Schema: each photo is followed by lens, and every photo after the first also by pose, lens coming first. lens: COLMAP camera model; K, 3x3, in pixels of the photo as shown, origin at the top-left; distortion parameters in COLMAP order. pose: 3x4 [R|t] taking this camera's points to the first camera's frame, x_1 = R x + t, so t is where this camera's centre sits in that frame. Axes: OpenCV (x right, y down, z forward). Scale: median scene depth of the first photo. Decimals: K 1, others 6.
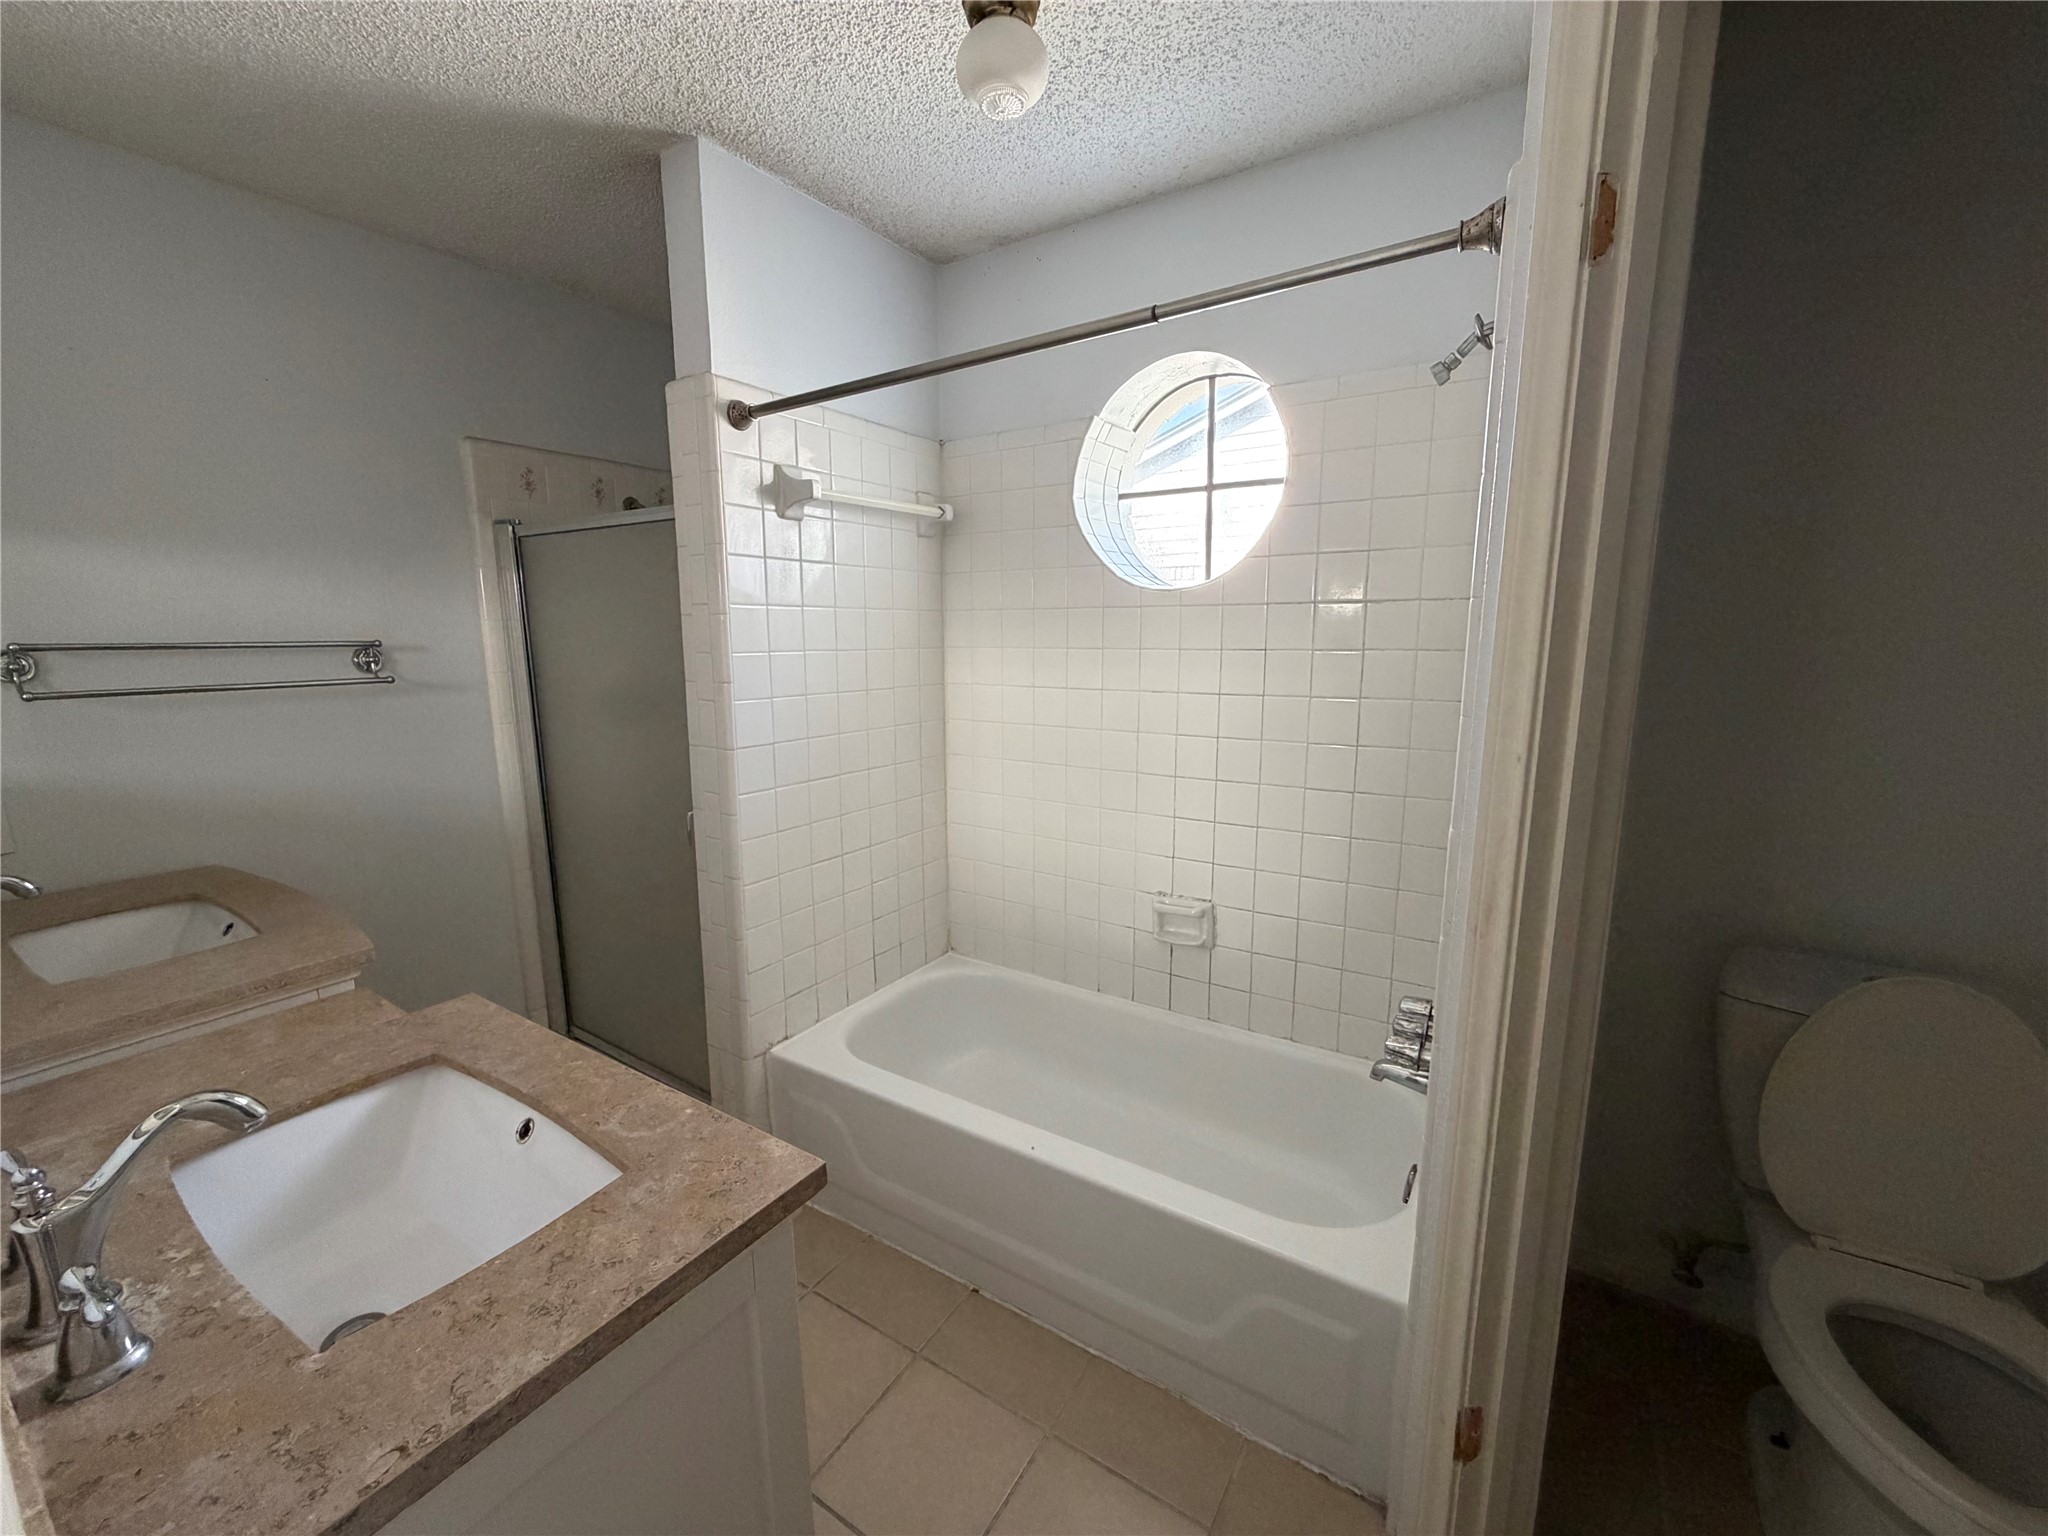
lens RADIAL K [[821.6, 0, 1020.7], [0, 821.6, 768.1], [0, 0, 1]] dist [0.002729, -0.000604]
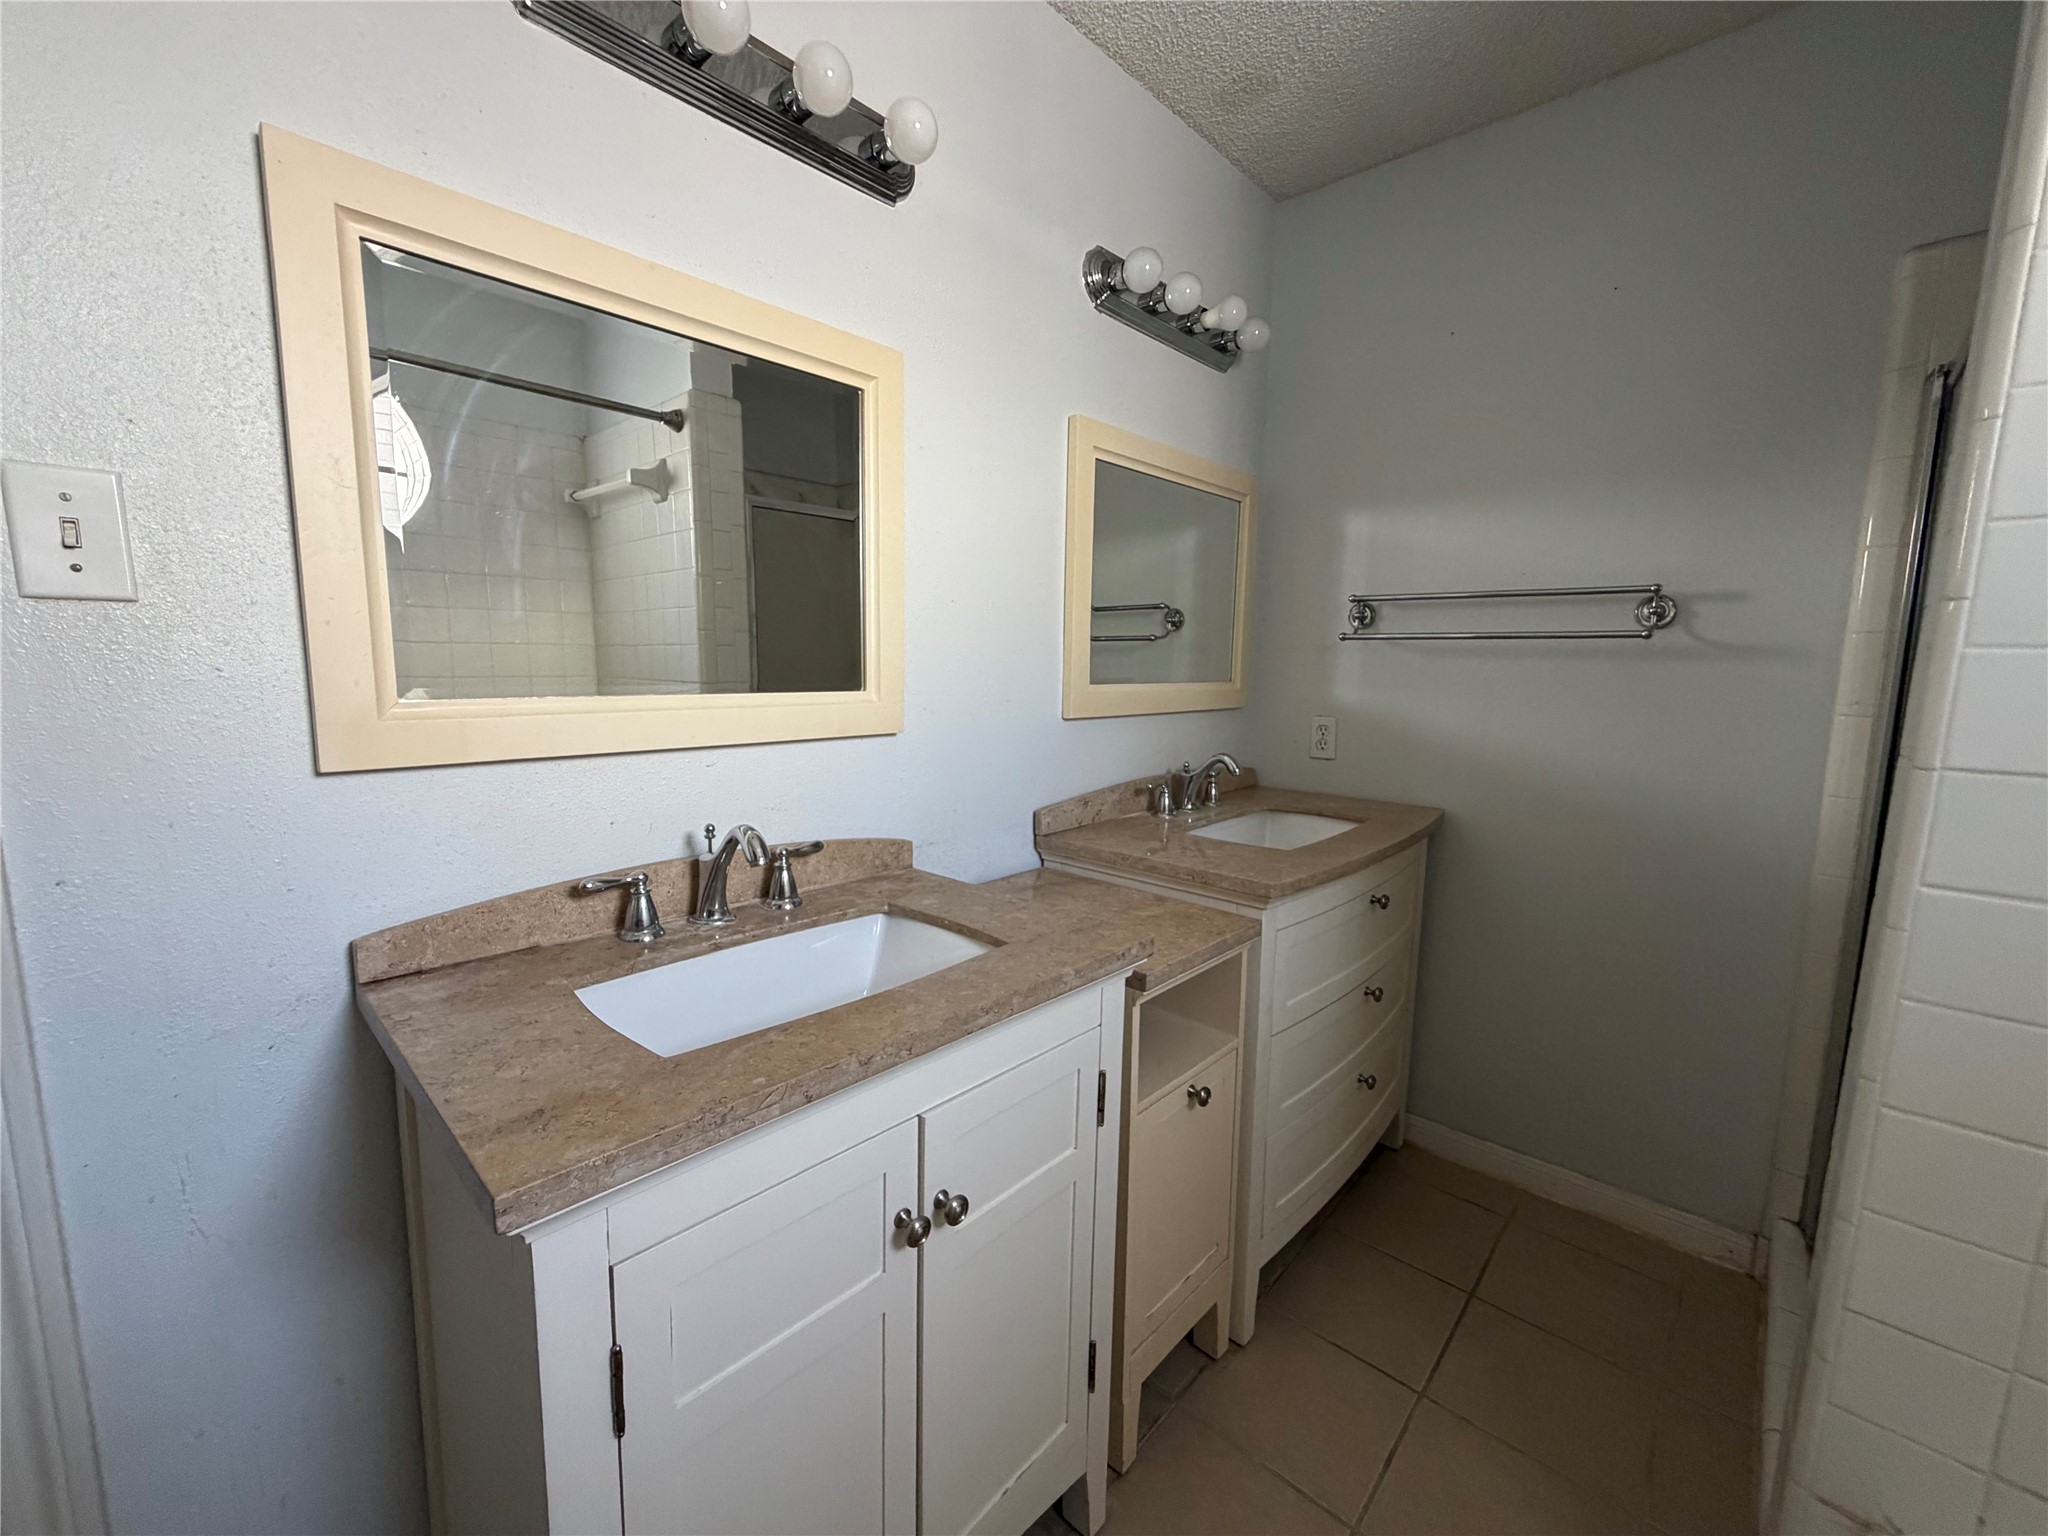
lens RADIAL K [[821.6, 0, 1021.4], [0, 821.6, 771.1], [0, 0, 1]] dist [0.002729, -0.000604]
pose [[-0.183358, 0.140518, -0.972951, 0.134338], [-0.177284, 0.968777, 0.173326, -0.016248], [0.966928, 0.204270, -0.152722, 0.716613]]
